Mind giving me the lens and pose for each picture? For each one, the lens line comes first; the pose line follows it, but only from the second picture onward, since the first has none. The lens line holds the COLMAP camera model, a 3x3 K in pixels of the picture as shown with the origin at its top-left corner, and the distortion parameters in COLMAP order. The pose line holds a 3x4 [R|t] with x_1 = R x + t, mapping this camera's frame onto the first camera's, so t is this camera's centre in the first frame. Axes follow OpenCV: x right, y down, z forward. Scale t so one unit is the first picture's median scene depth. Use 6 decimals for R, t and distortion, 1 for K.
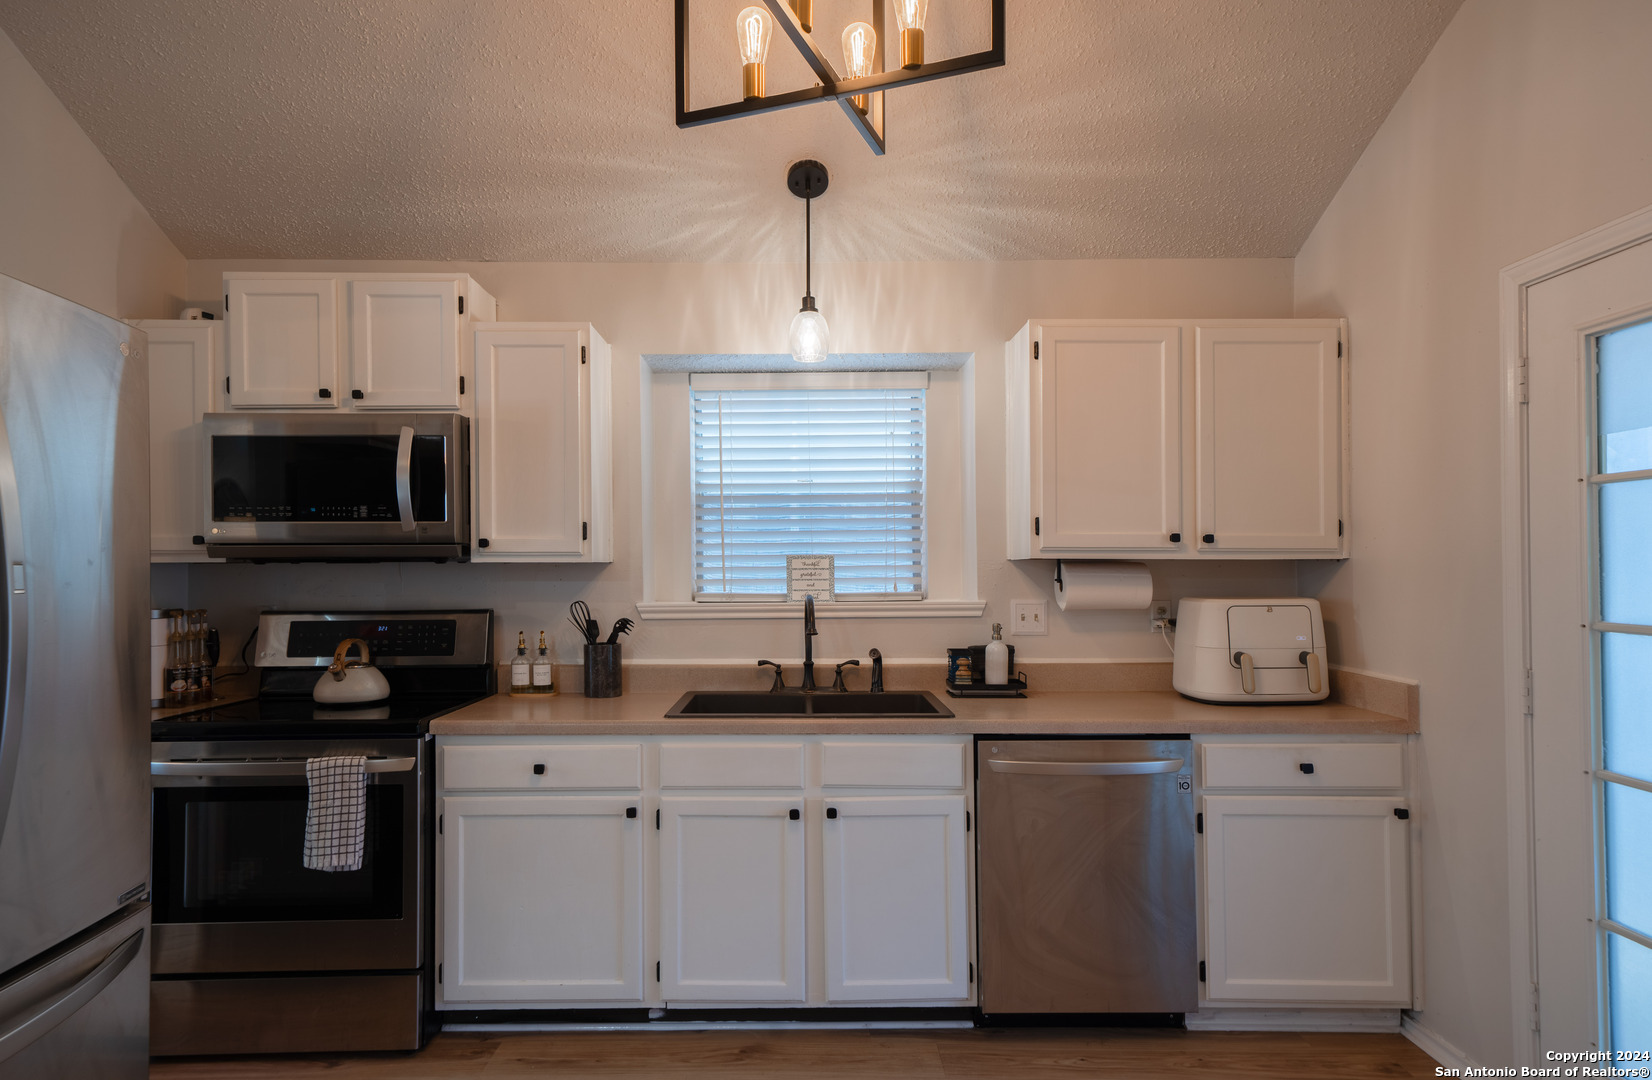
lens RADIAL K [[955.3, 0, 822.1], [0, 955.3, 557.0], [0, 0, 1]] dist [0.048777, -0.000991]
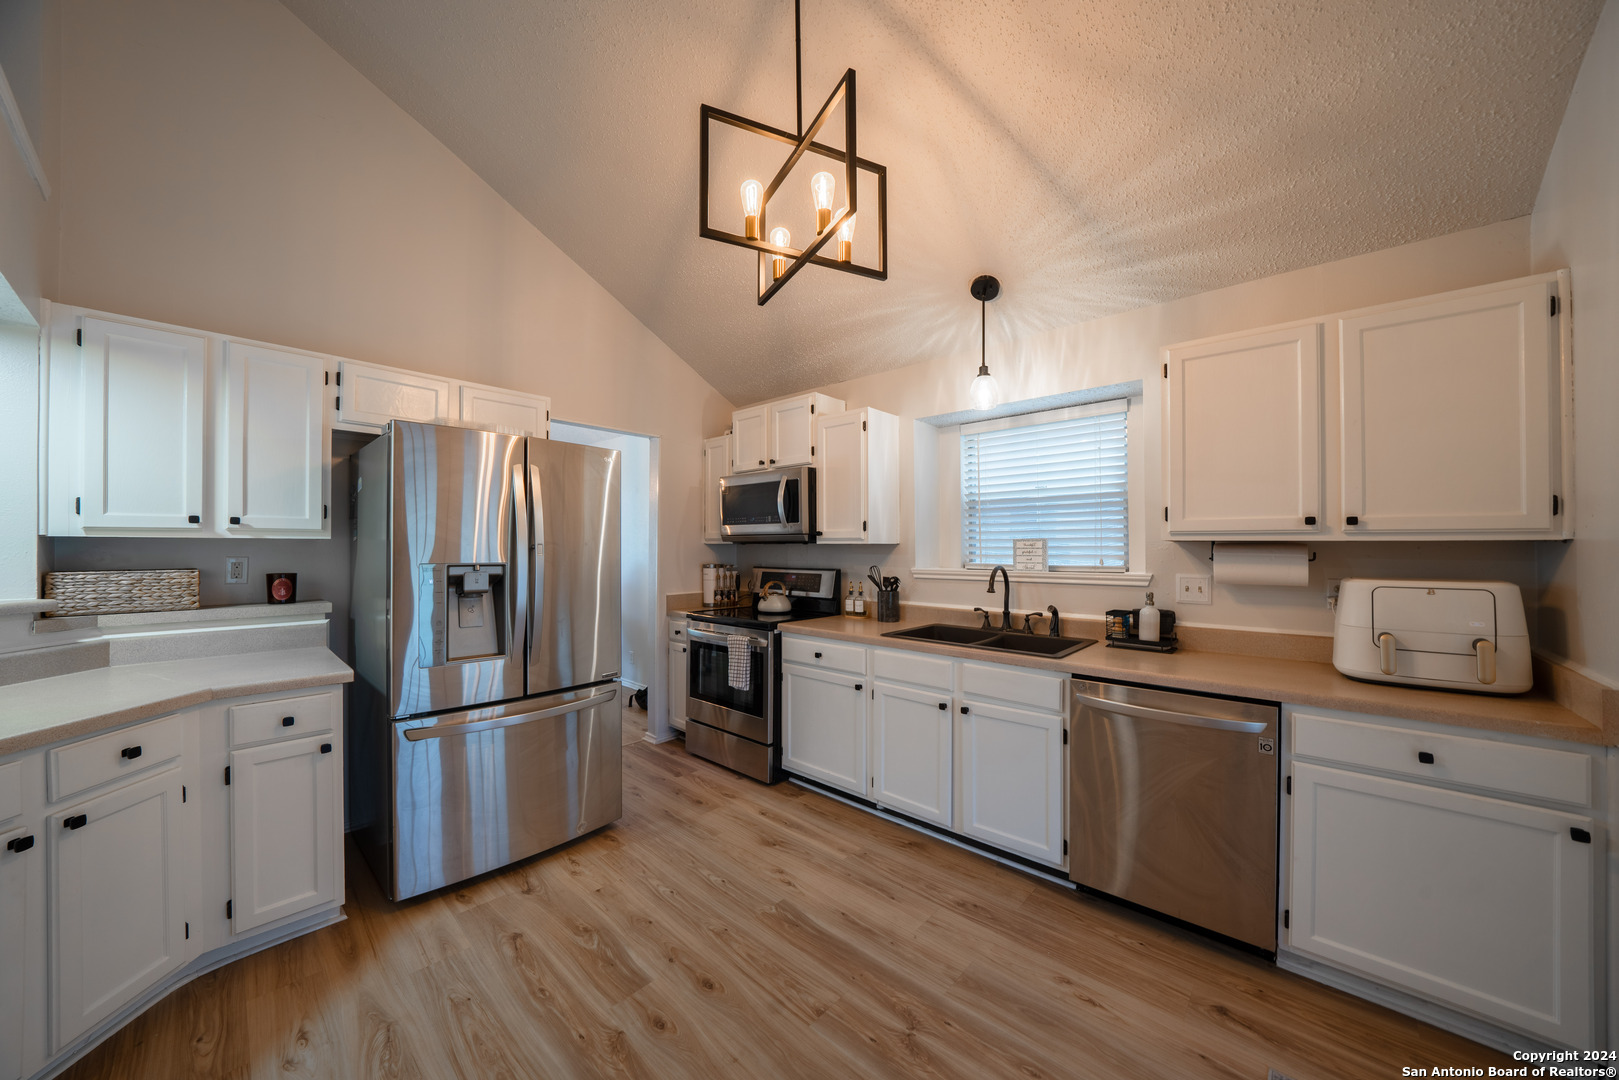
lens RADIAL K [[569.4, 0, 791.9], [0, 569.4, 544.2], [0, 0, 1]] dist [-0.007352, 0.000236]
pose [[0.735979, 0.000325, -0.677004, 0.366339], [0.004220, 0.999978, 0.005068, 0.000487], [0.676991, -0.006587, 0.735962, 0.143125]]
